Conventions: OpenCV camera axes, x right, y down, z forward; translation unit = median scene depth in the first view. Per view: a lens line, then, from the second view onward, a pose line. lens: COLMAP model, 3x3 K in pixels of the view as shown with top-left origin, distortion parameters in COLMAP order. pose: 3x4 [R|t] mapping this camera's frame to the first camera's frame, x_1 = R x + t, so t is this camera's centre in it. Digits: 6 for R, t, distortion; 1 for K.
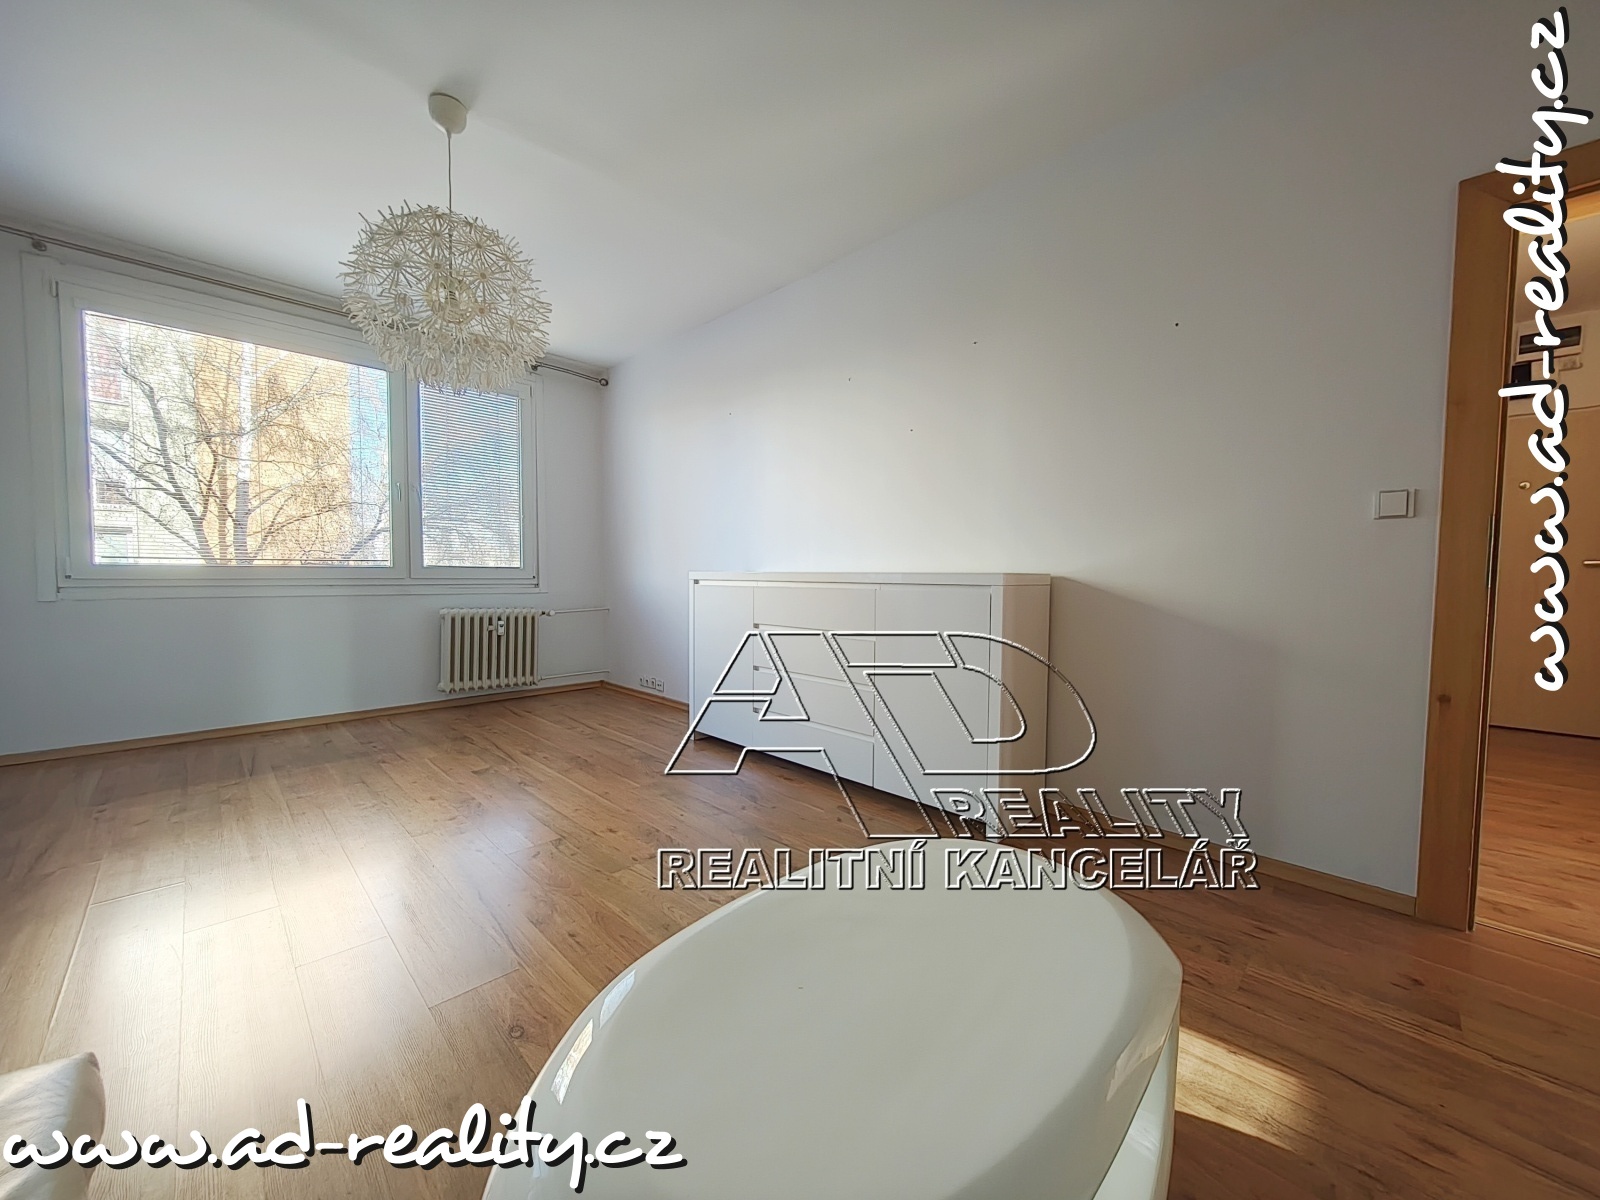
lens RADIAL K [[603.1, 0, 791.8], [0, 603.1, 599.7], [0, 0, 1]] dist [-0.005518, 0.001020]
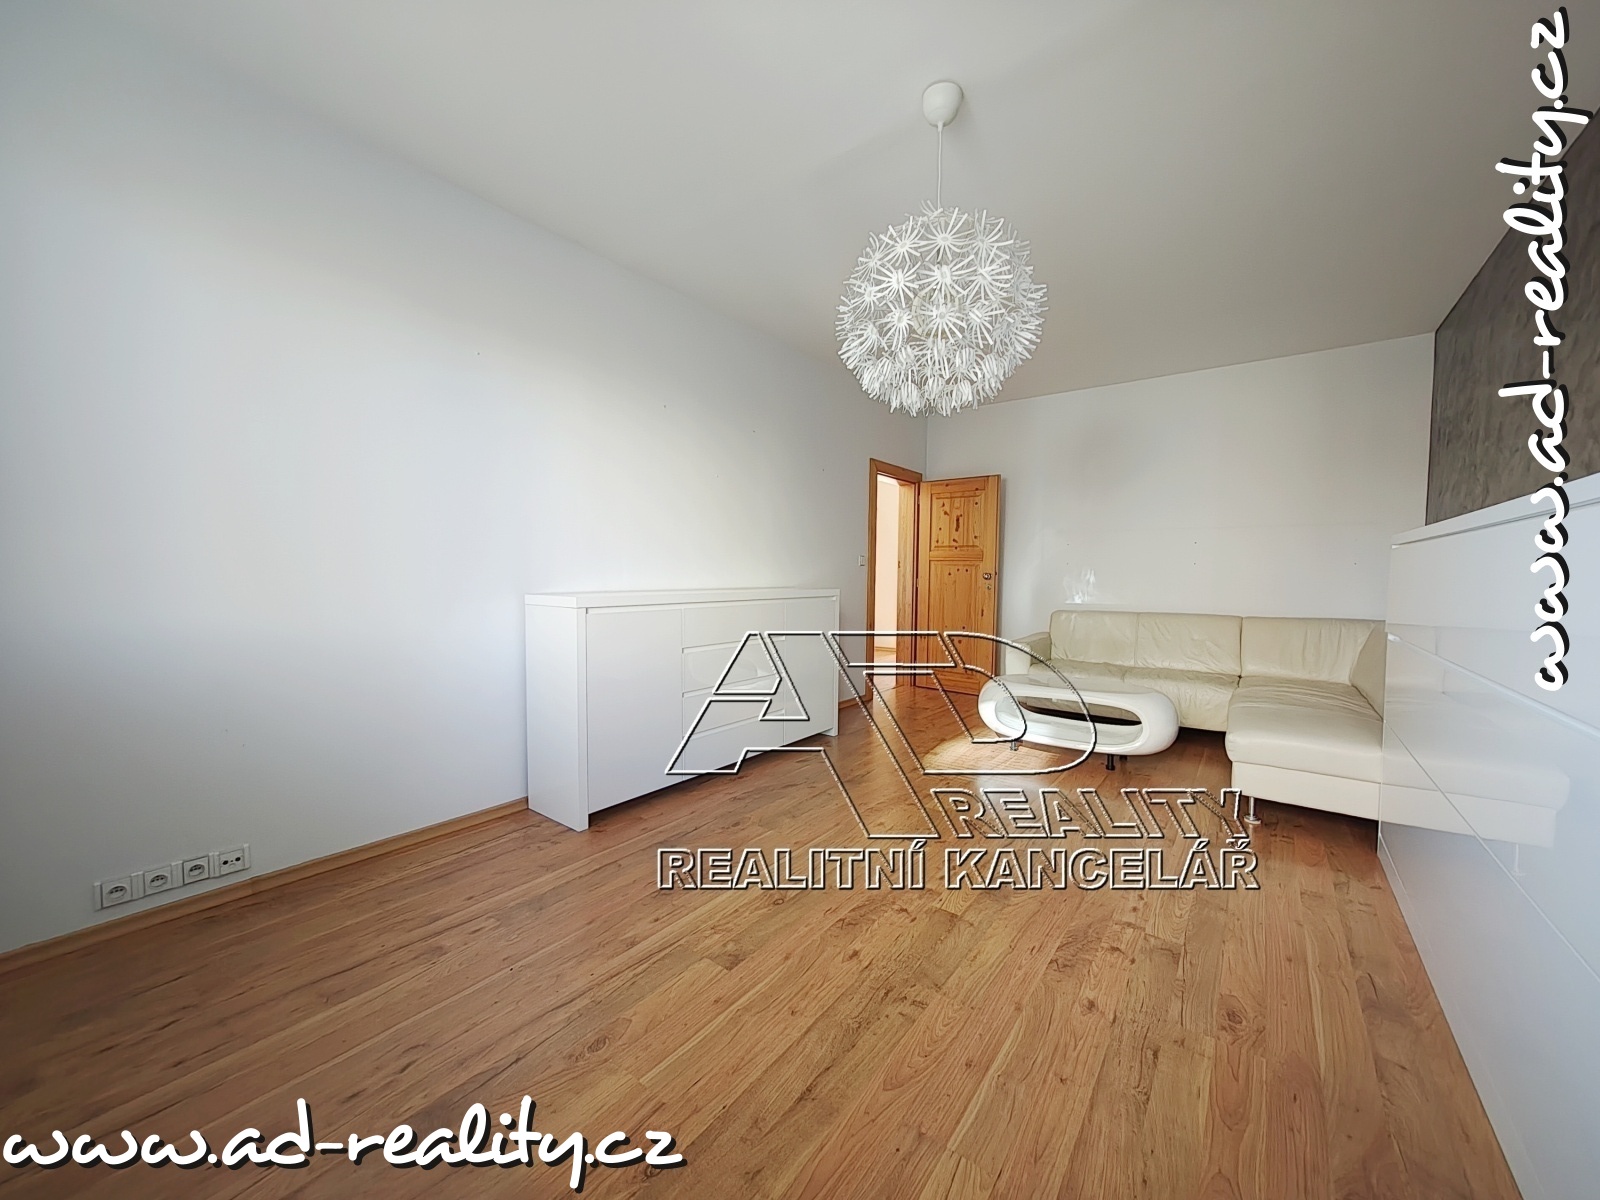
lens RADIAL K [[603.1, 0, 799.0], [0, 603.1, 599.1], [0, 0, 1]] dist [-0.005518, 0.001020]
pose [[-0.142113, -0.047678, 0.988702, -0.957494], [0.035475, 0.997952, 0.053224, -0.076731], [-0.989215, 0.042638, -0.140130, 0.888102]]
